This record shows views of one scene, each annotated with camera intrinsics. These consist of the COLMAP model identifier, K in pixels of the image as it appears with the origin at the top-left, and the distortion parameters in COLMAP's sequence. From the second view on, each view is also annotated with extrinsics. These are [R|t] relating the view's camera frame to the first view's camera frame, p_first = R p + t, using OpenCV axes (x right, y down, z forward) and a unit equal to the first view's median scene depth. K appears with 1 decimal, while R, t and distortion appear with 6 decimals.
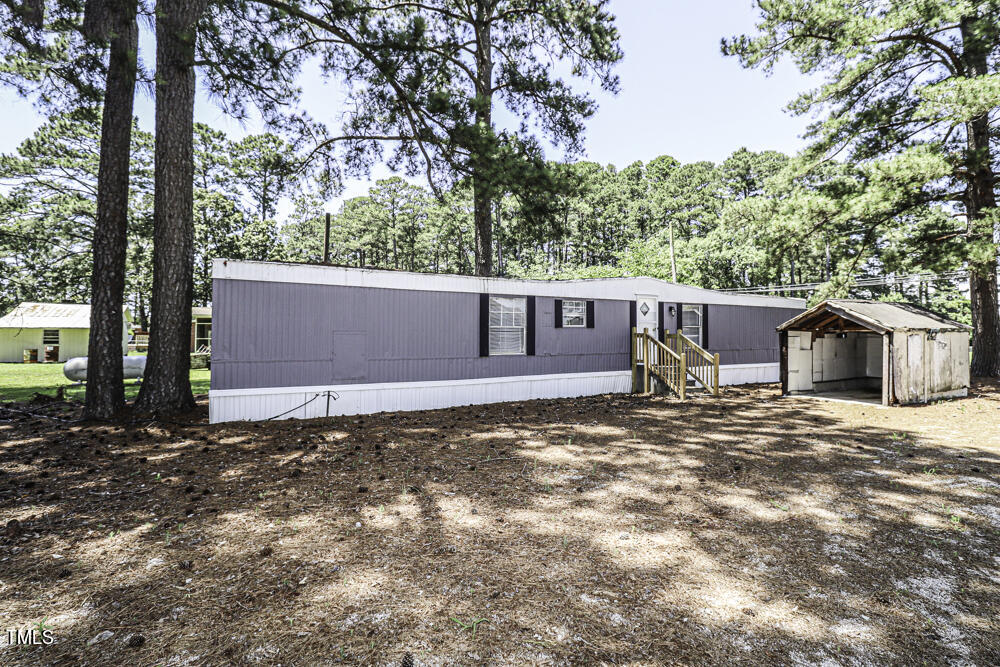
lens RADIAL K [[463.5, 0, 504.4], [0, 463.5, 330.8], [0, 0, 1]] dist [-0.001445, -0.000331]
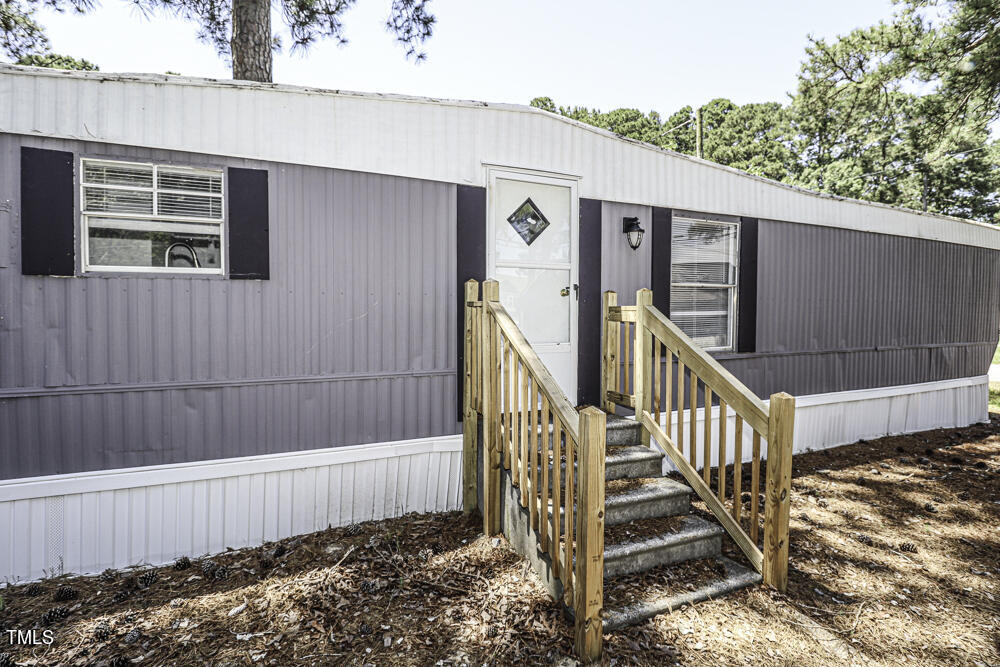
lens RADIAL K [[474.4, 0, 500.6], [0, 474.4, 314.8], [0, 0, 1]] dist [0.028962, -0.028383]
pose [[0.994976, 0.008362, -0.099766, 0.248421], [-0.006343, 0.999769, 0.020536, 0.004812], [0.099915, -0.019800, 0.994799, 0.546441]]
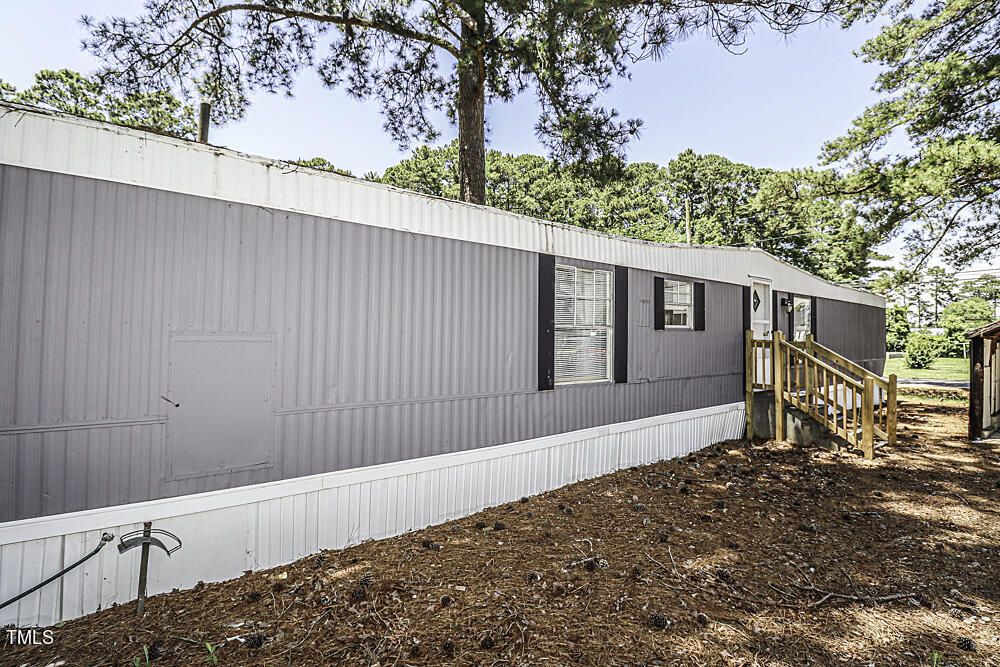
lens RADIAL K [[478.2, 0, 506.1], [0, 478.2, 320.5], [0, 0, 1]] dist [-0.018282, -0.000897]
pose [[0.988431, 0.011954, 0.151197, -0.095427], [-0.007807, 0.999578, -0.027992, -0.000756], [-0.151467, 0.026488, 0.988107, 0.331400]]
